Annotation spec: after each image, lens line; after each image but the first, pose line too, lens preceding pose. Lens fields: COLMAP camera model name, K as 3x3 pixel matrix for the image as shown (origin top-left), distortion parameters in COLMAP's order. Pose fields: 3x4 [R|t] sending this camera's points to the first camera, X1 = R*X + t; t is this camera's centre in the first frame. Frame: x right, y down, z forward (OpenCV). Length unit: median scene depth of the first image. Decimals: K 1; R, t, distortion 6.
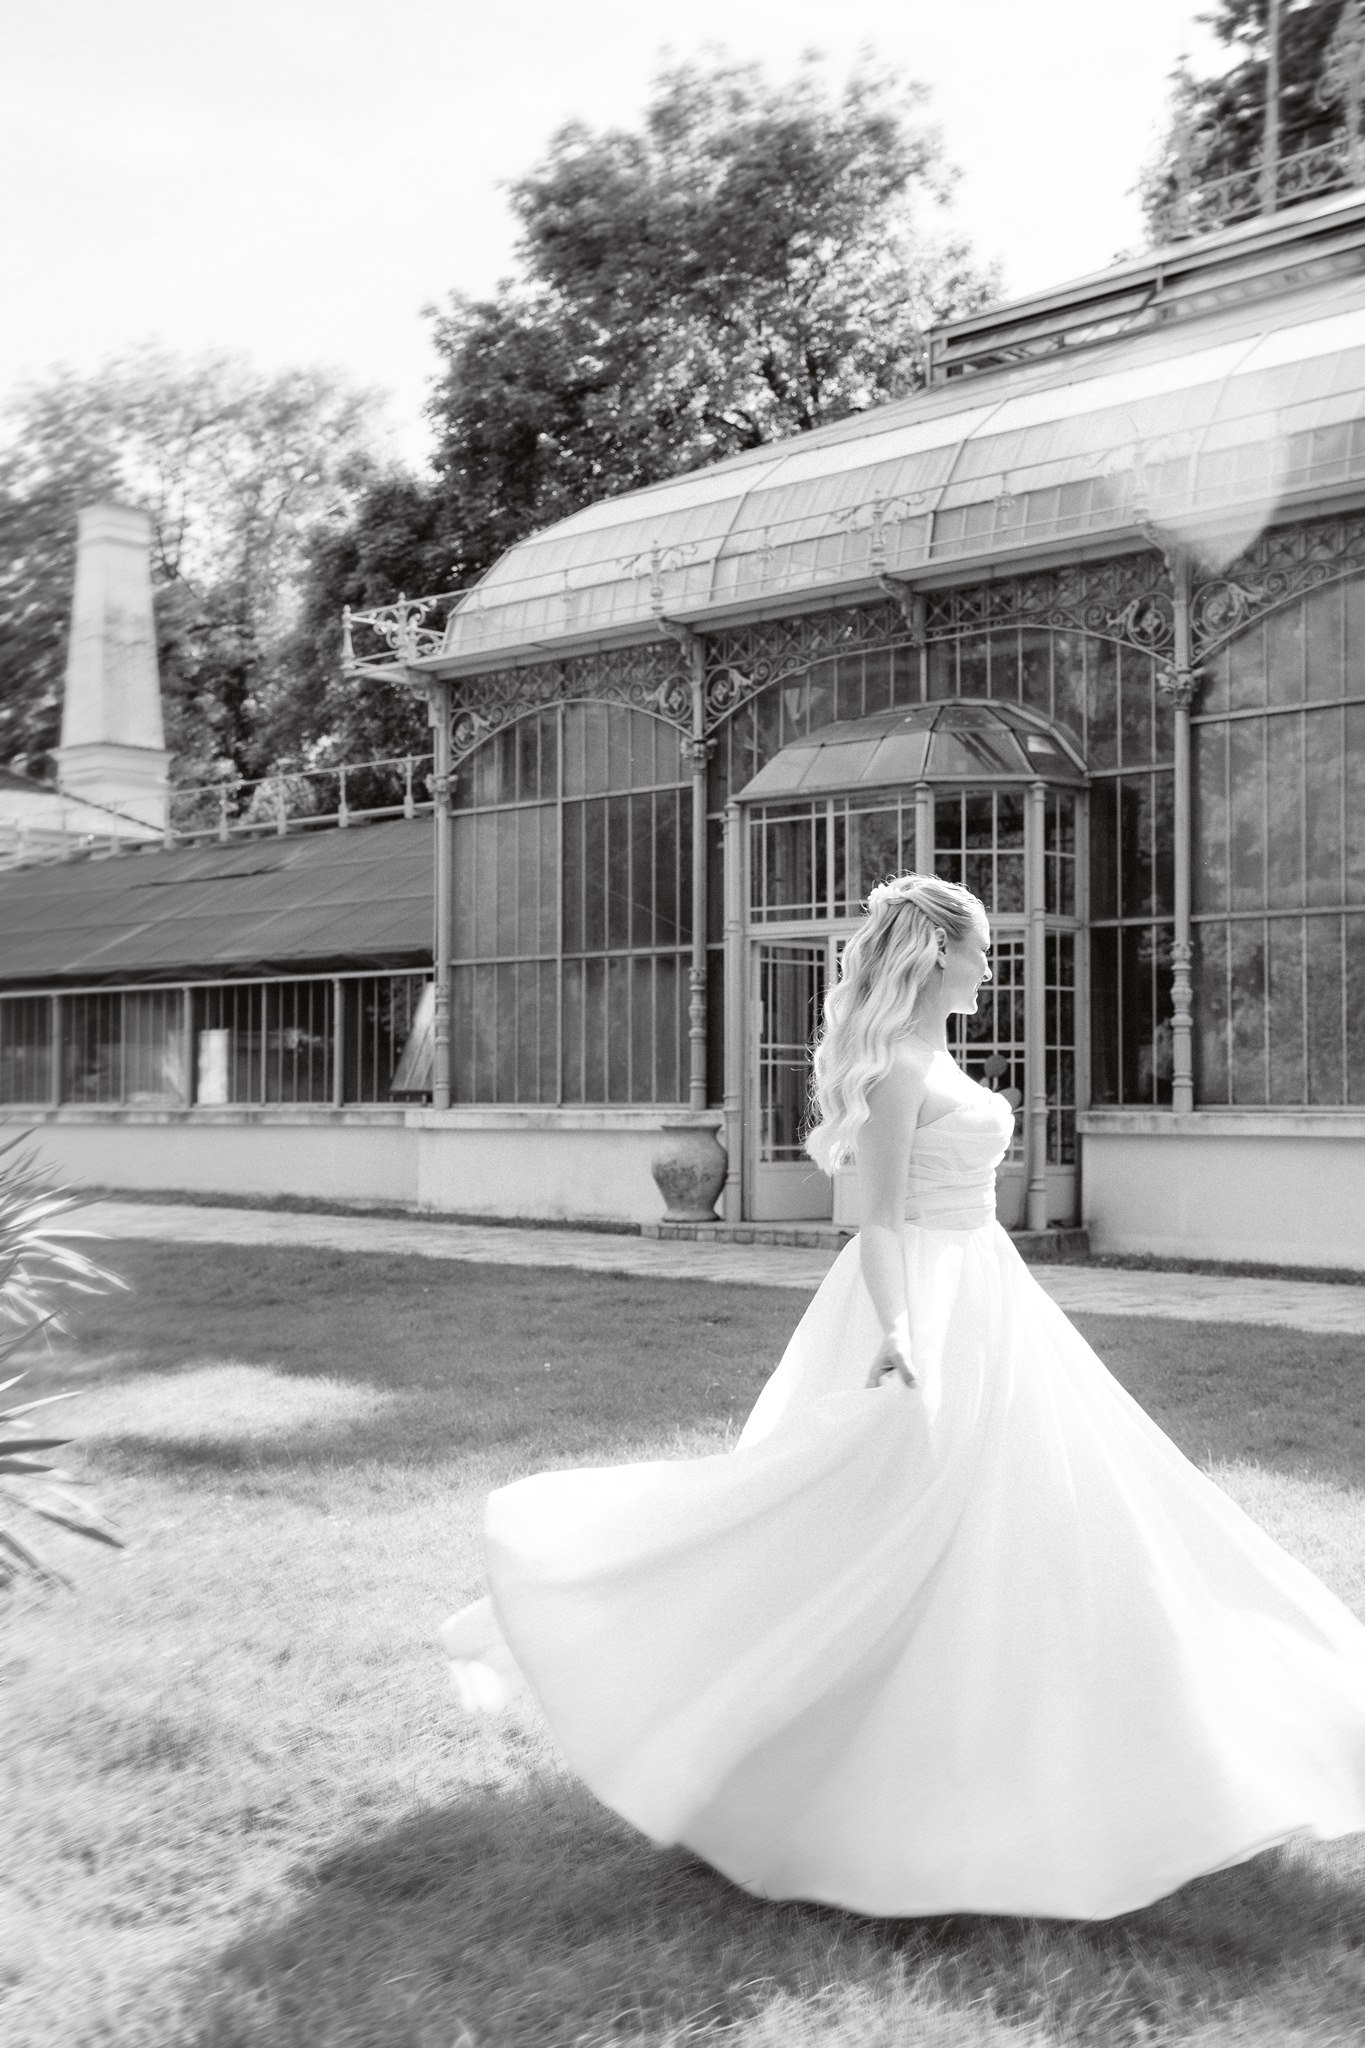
lens RADIAL K [[2363.7, 0, 682.5], [0, 2363.7, 1024.0], [0, 0, 1]] dist [0.108666, 0.006752]
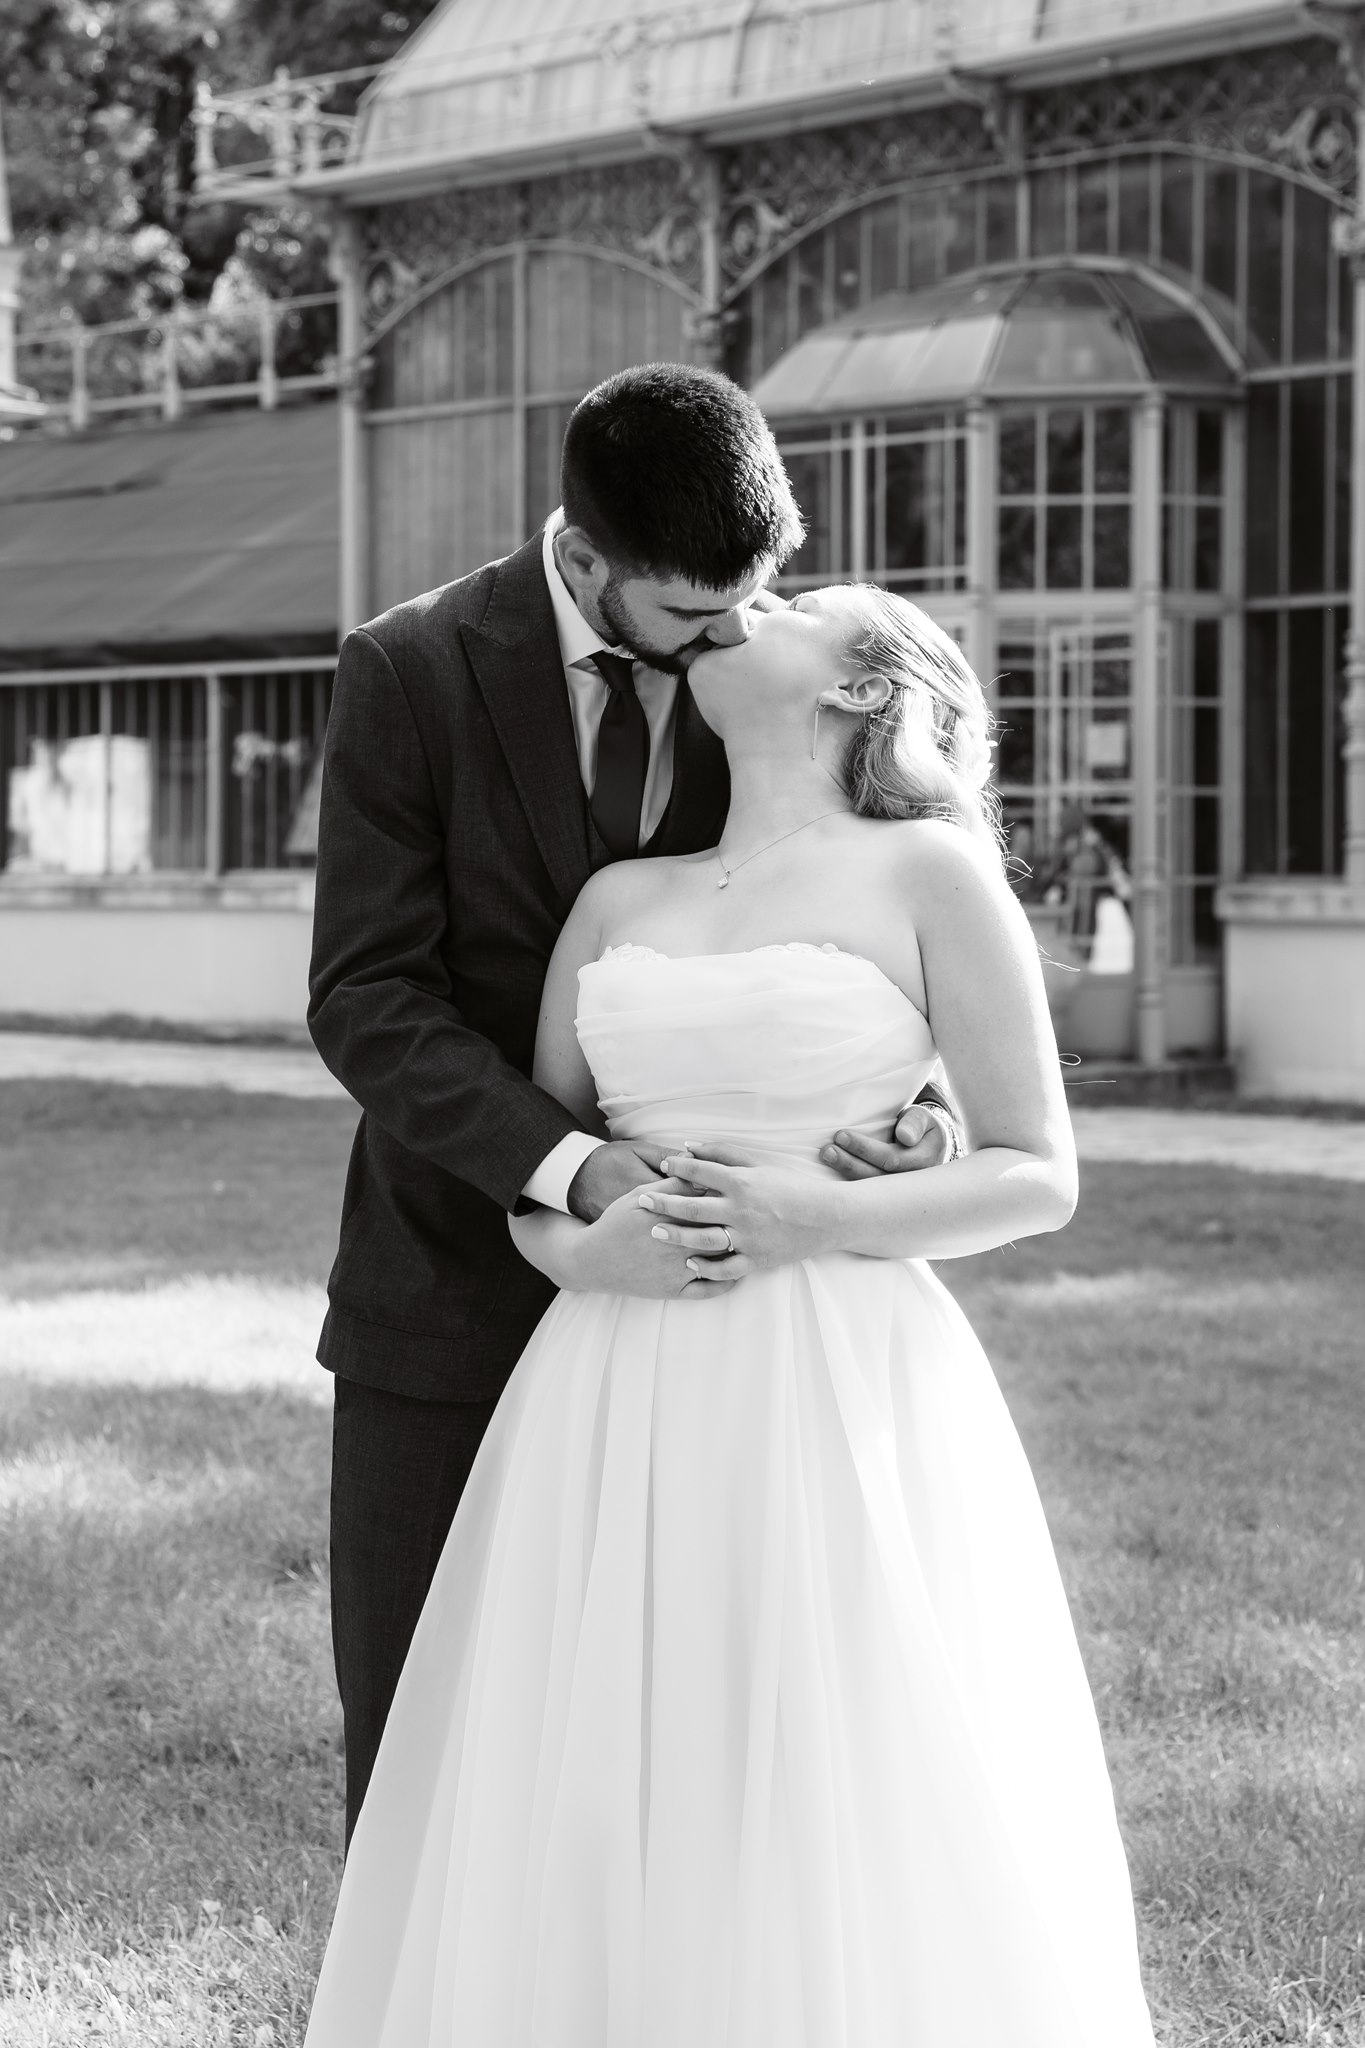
lens RADIAL K [[4880.8, 0, 568.0], [0, 4880.8, 870.3], [0, 0, 1]] dist [0.461441, 0.177772]
pose [[0.992202, -0.000896, -0.124640, 0.121136], [0.005228, 0.999393, 0.034434, -0.012674], [0.124533, -0.034817, 0.991604, -0.307451]]
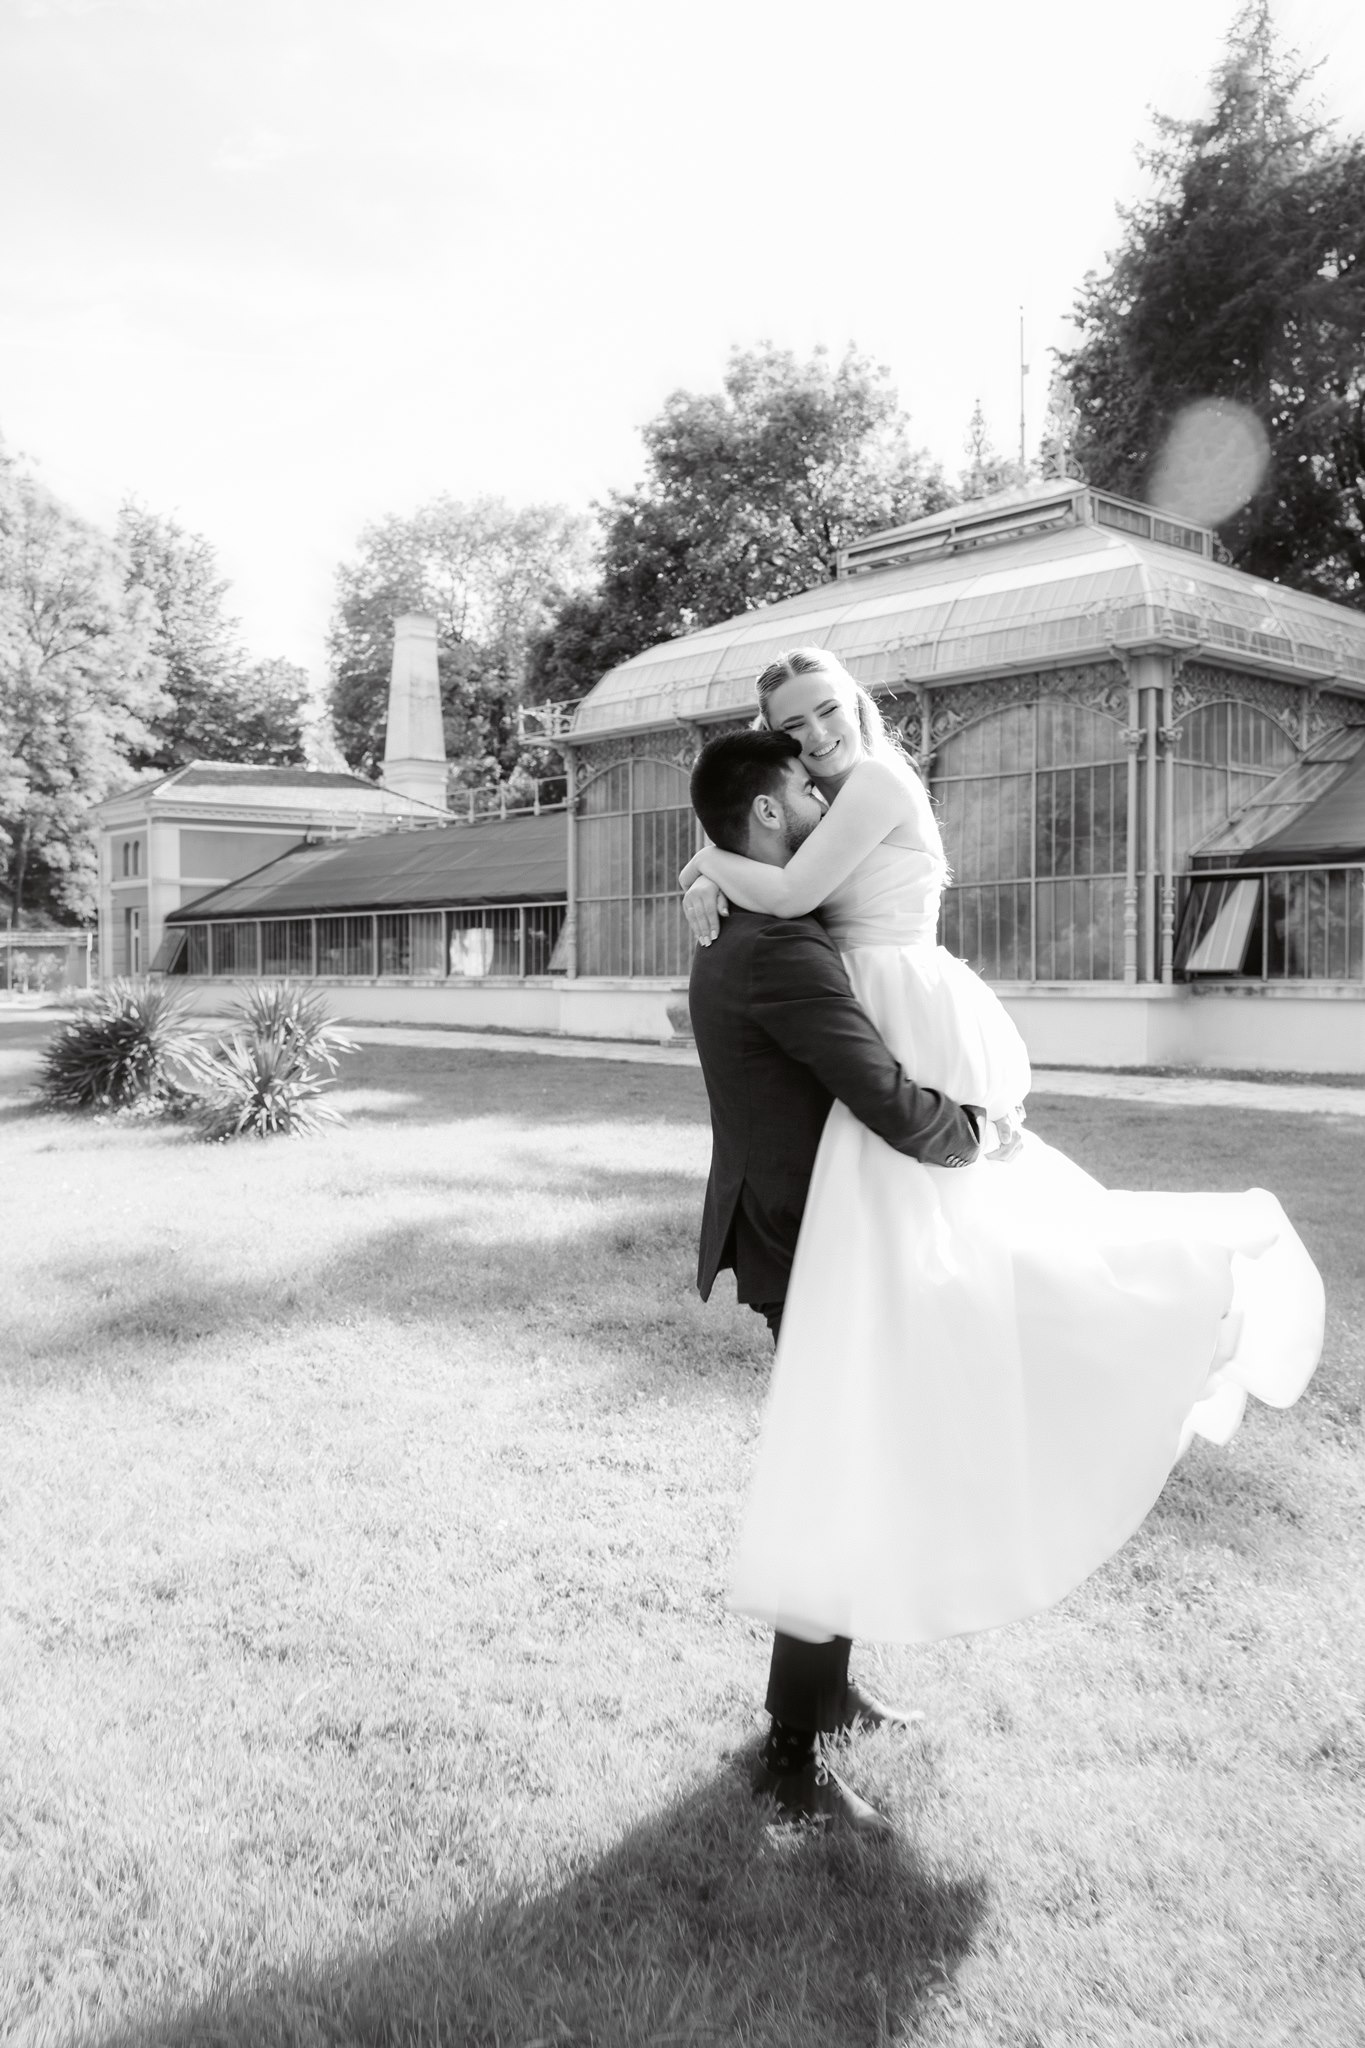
lens RADIAL K [[1640.4, 0, 682.5], [0, 1640.4, 1024.0], [0, 0, 1]] dist [-0.087438, 0.000670]
pose [[0.996222, 0.001714, -0.086828, 0.095159], [0.004028, 0.997818, 0.065905, -0.013201], [0.086751, -0.066005, 0.994041, -0.266939]]
